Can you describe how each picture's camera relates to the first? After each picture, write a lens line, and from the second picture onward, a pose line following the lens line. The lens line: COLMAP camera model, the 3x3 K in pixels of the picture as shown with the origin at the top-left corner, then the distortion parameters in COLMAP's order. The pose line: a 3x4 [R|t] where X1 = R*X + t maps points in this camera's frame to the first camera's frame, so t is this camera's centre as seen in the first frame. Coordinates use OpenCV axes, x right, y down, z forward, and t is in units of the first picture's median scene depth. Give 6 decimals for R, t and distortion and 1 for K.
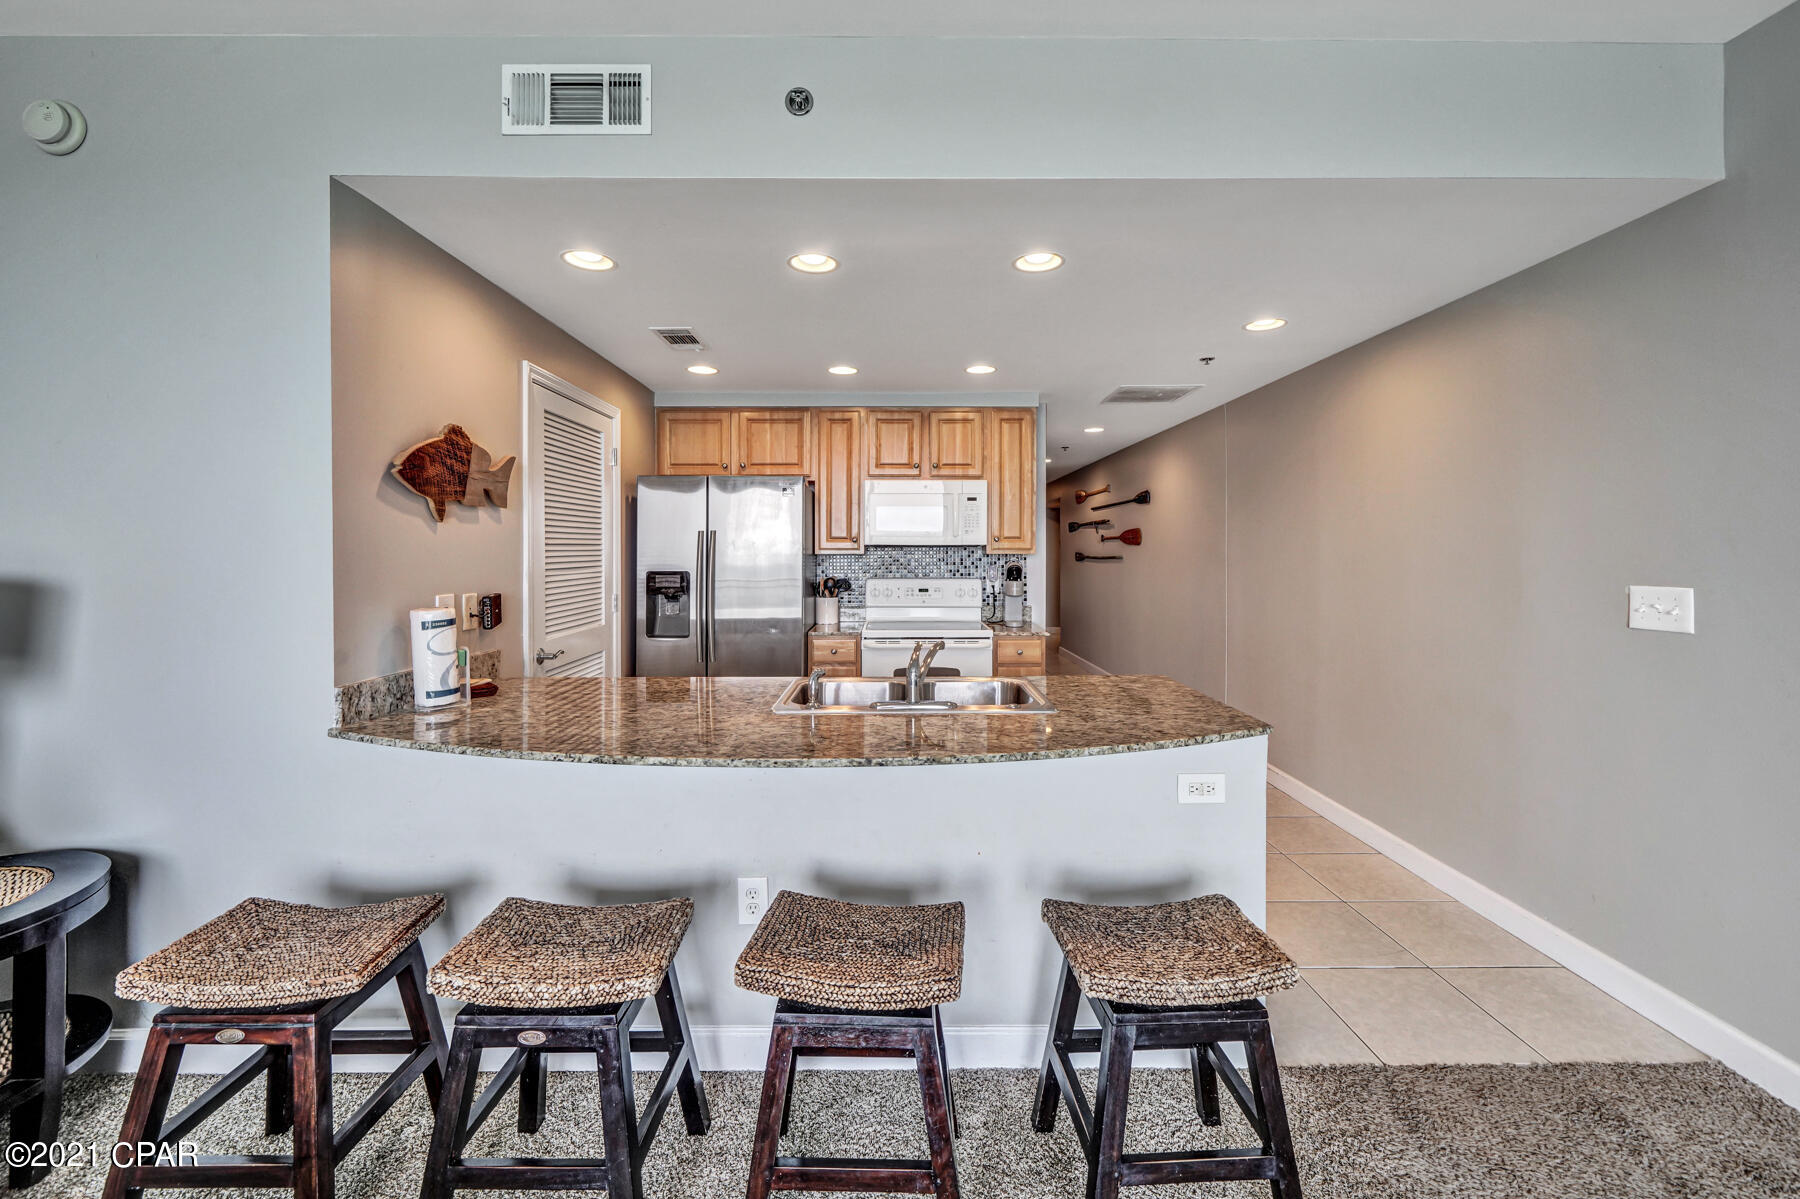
lens RADIAL K [[737.9, 0, 904.9], [0, 737.9, 545.0], [0, 0, 1]] dist [0.007585, 0.000203]
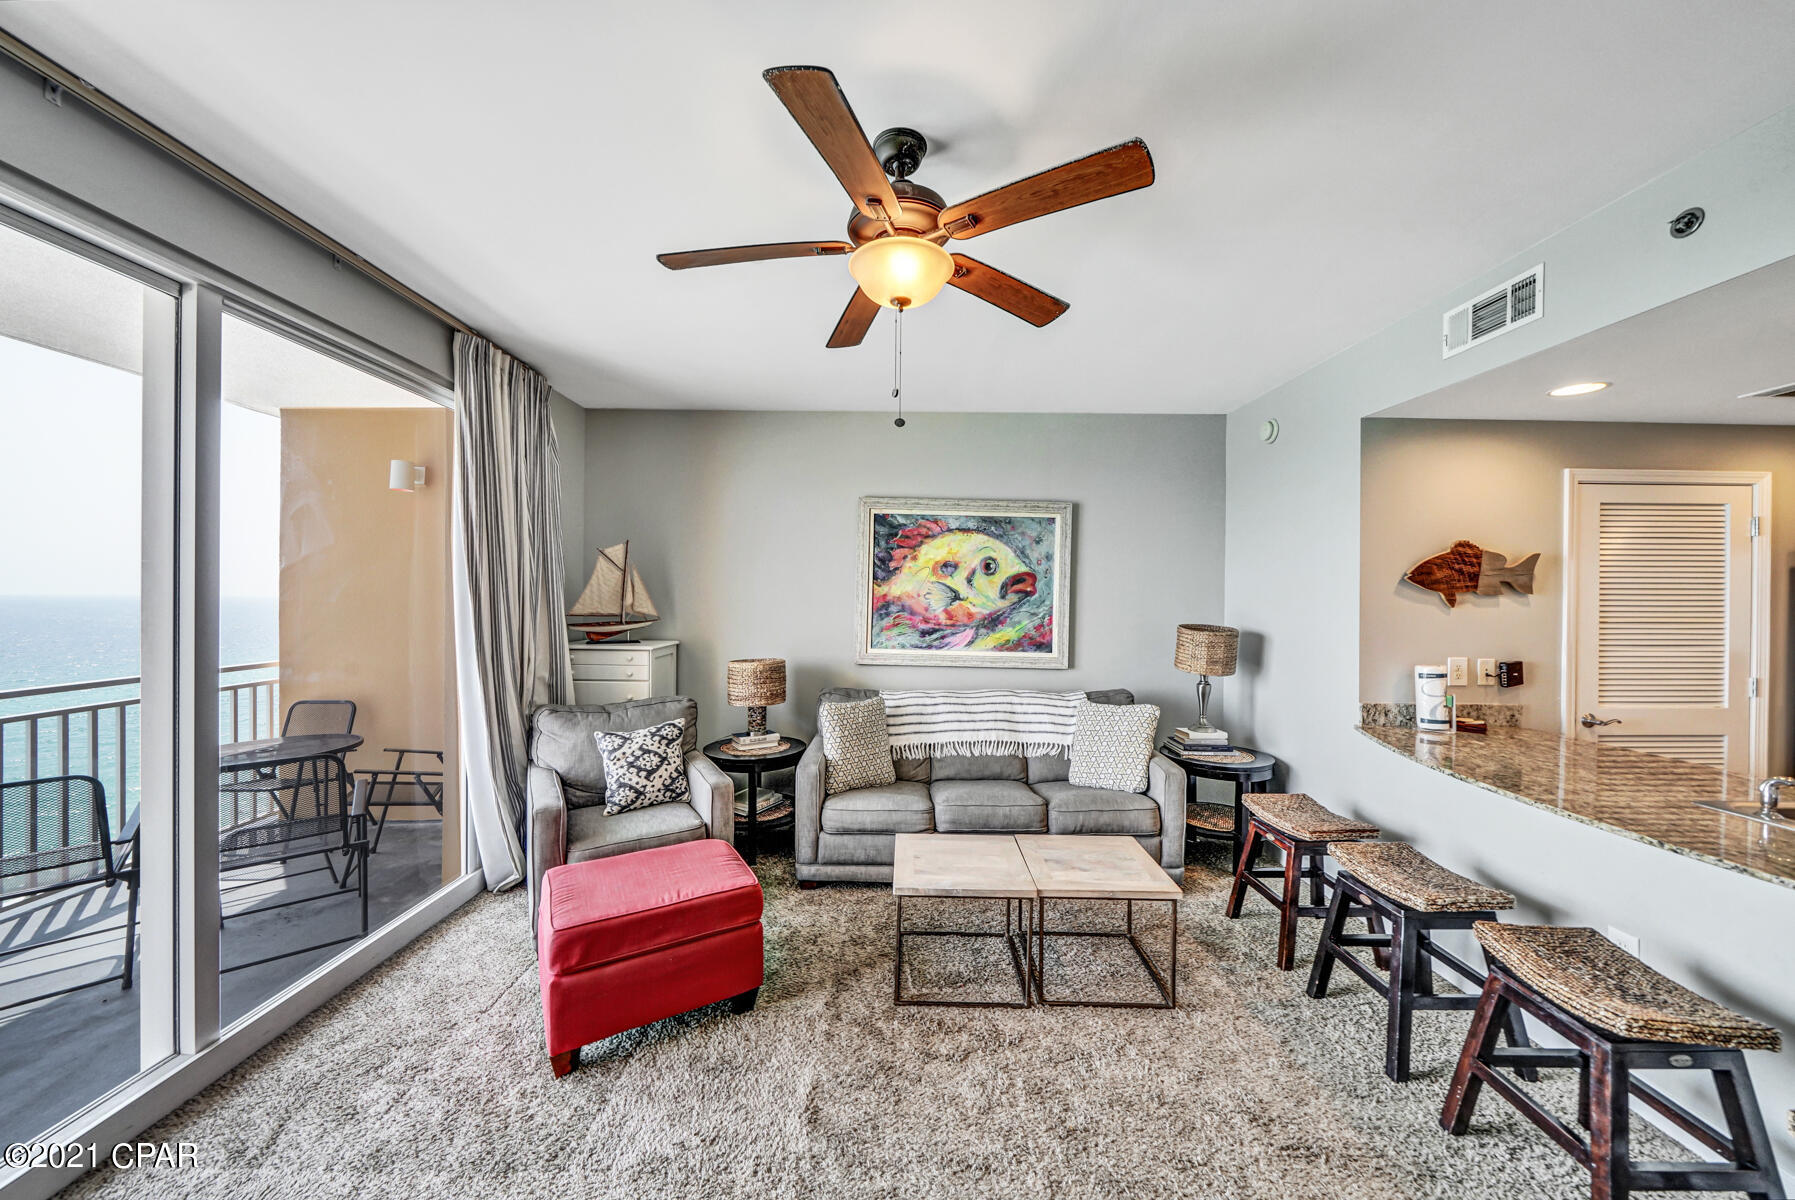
lens RADIAL K [[615.6, 0, 902.7], [0, 615.6, 601.1], [0, 0, 1]] dist [-0.005910, 0.000648]
pose [[0.005277, 0.010380, -0.999932, 0.553633], [0.000367, 0.999946, 0.010382, -0.054598], [0.999986, -0.000421, 0.005273, -0.092051]]
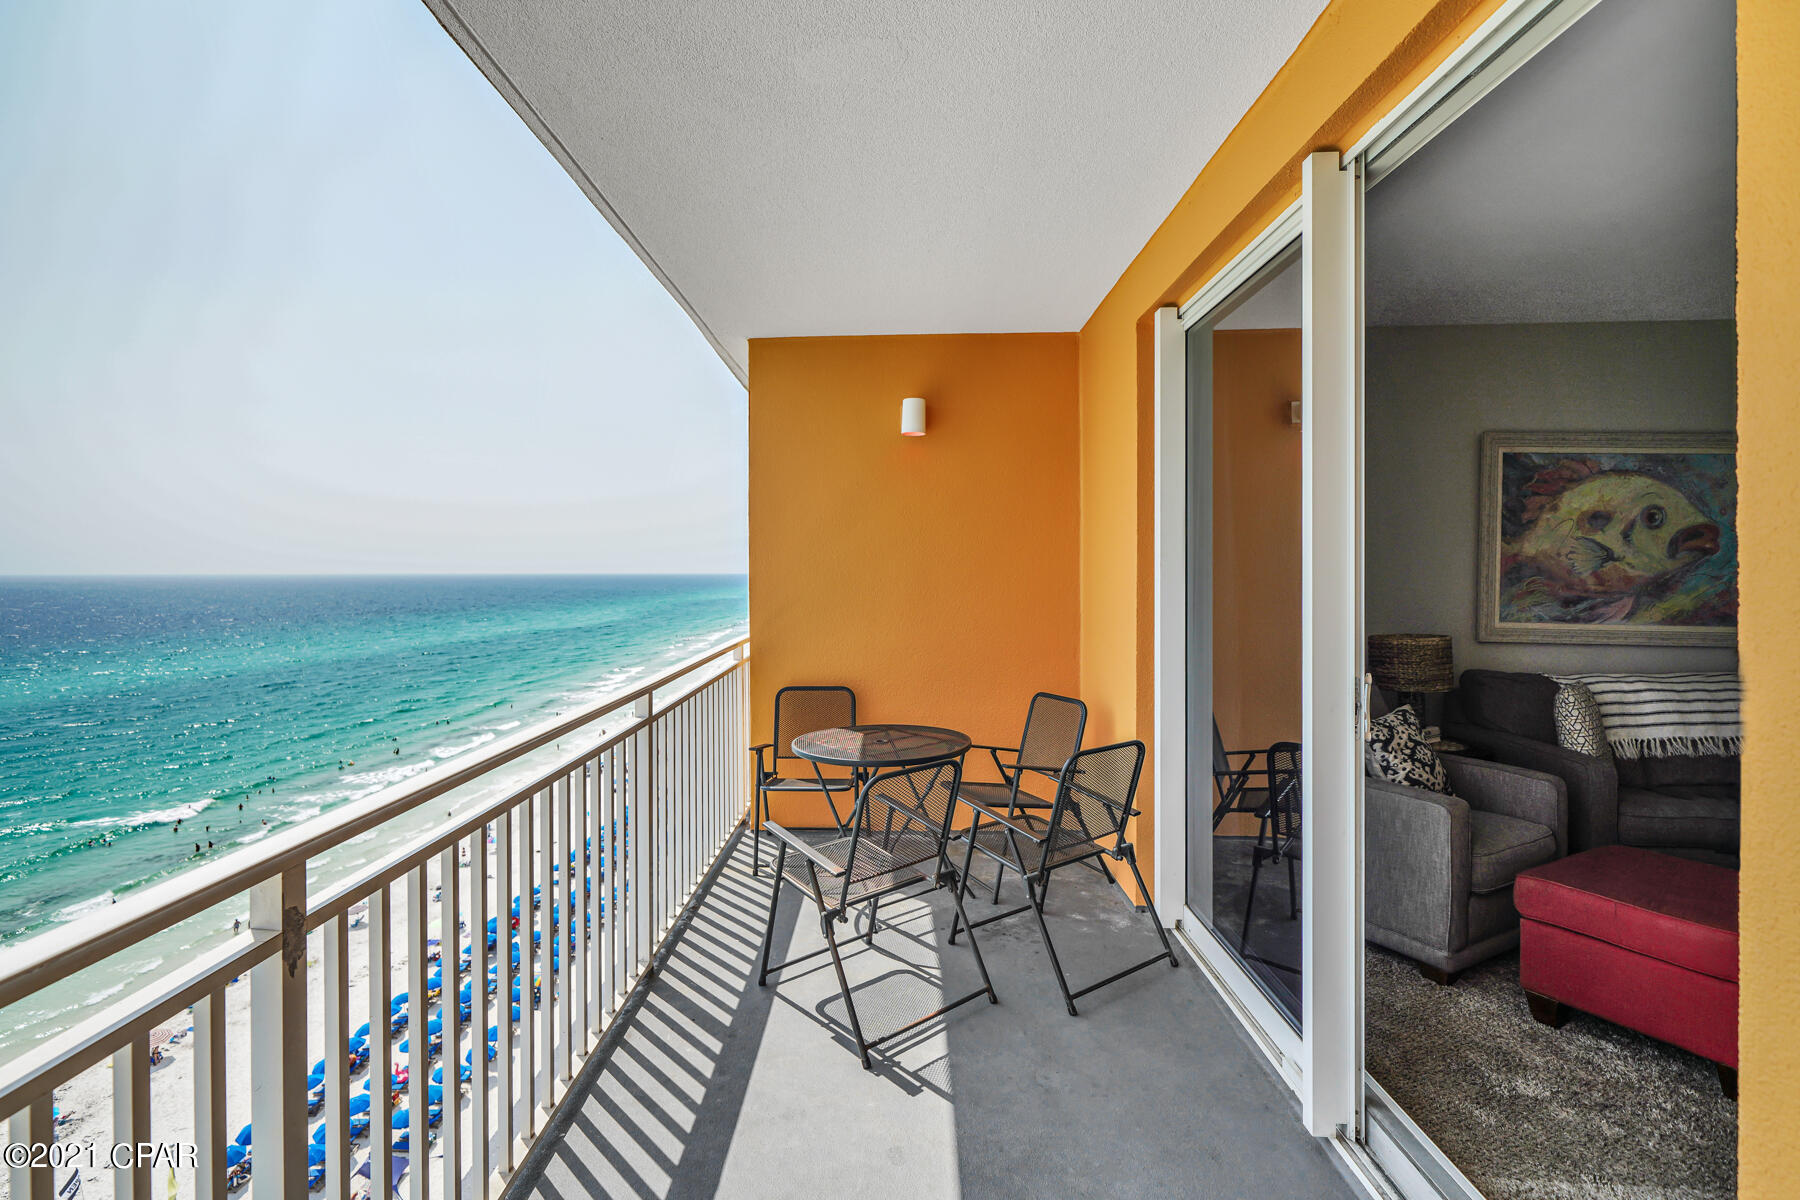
lens RADIAL K [[810.2, 0, 923.7], [0, 810.2, 581.5], [0, 0, 1]] dist [0.002599, 0.000606]
pose [[-0.079247, 0.010806, -0.996796, 0.724951], [0.007466, 0.999920, 0.010247, -0.024672], [0.996827, -0.006630, -0.079321, -1.223296]]
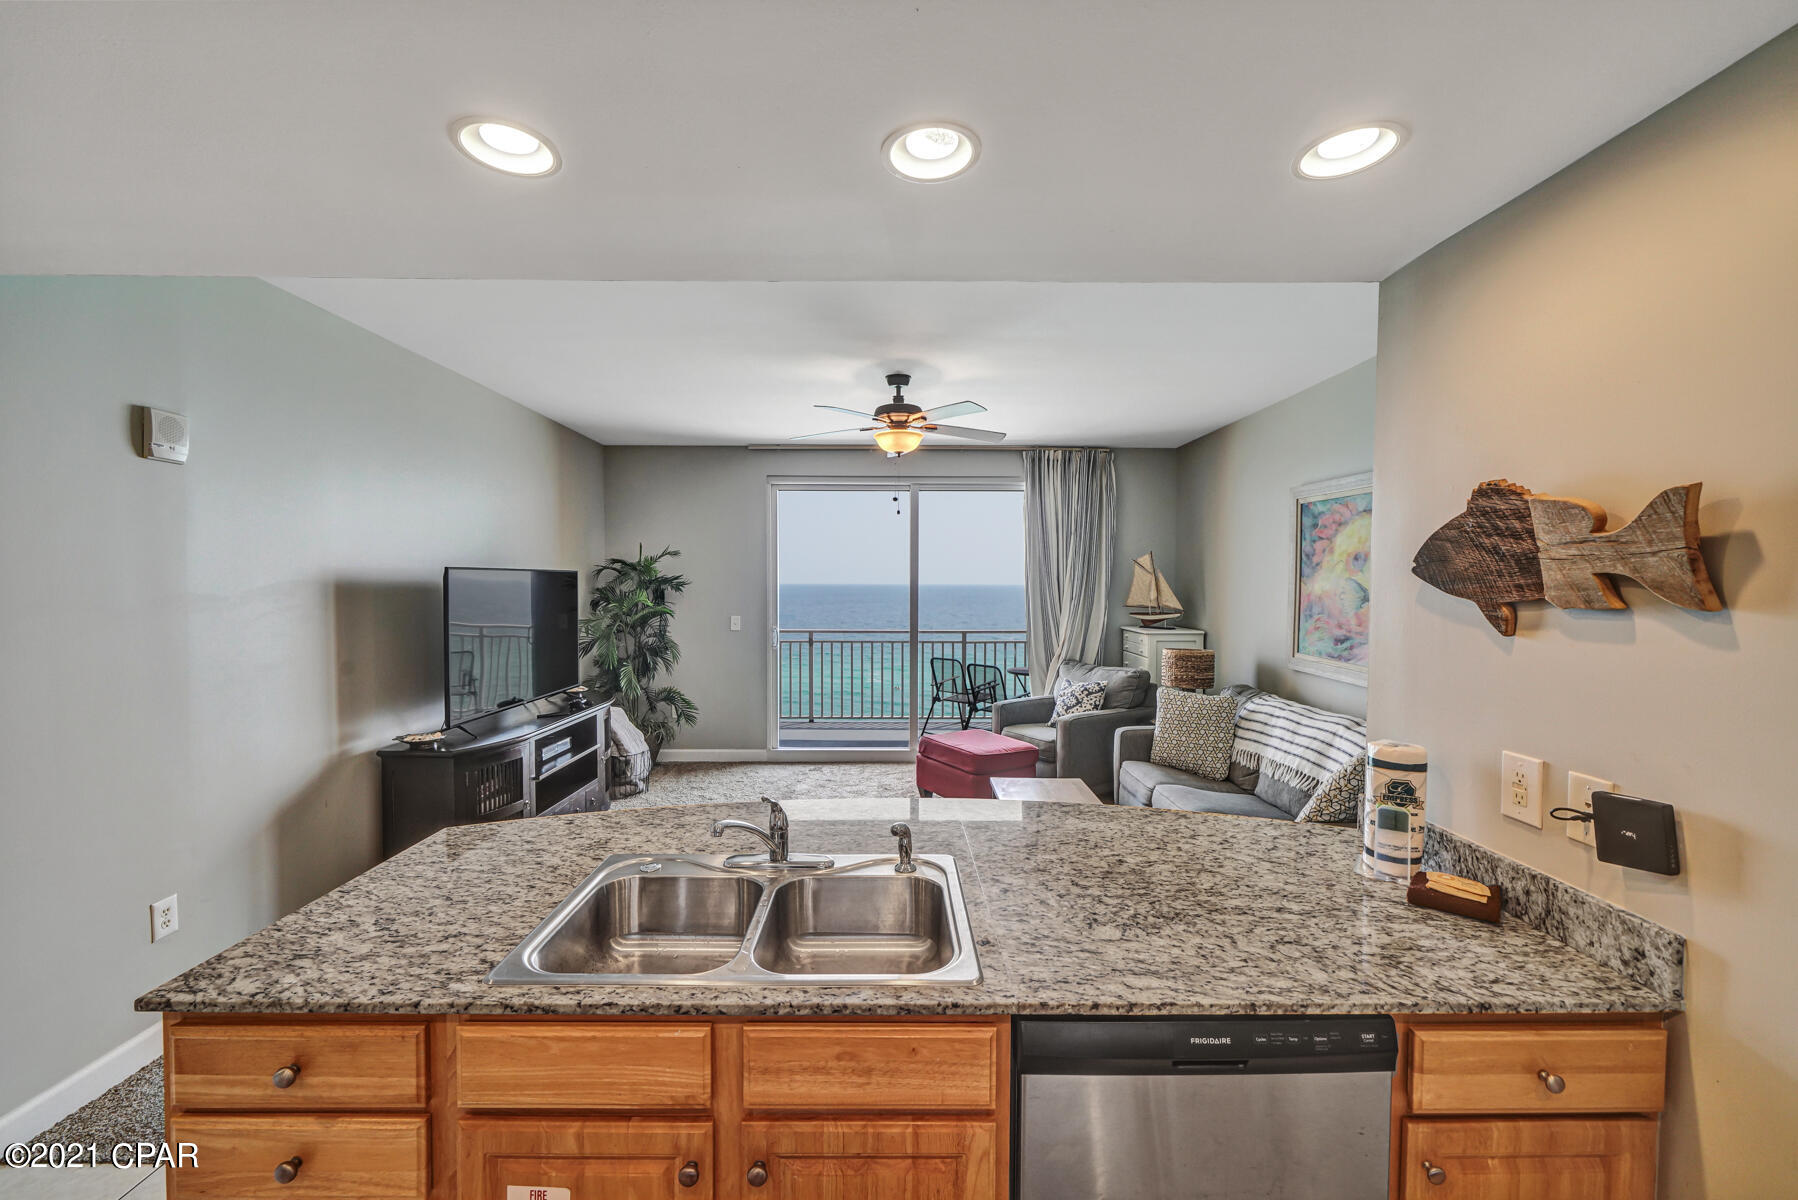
lens RADIAL K [[737.0, 0, 910.4], [0, 737.0, 604.7], [0, 0, 1]] dist [0.007585, 0.000203]
pose [[-0.999702, -0.001265, -0.024371, -0.094998], [-0.001847, 0.999714, 0.023861, -0.068534], [0.024334, 0.023899, -0.999418, 1.545740]]
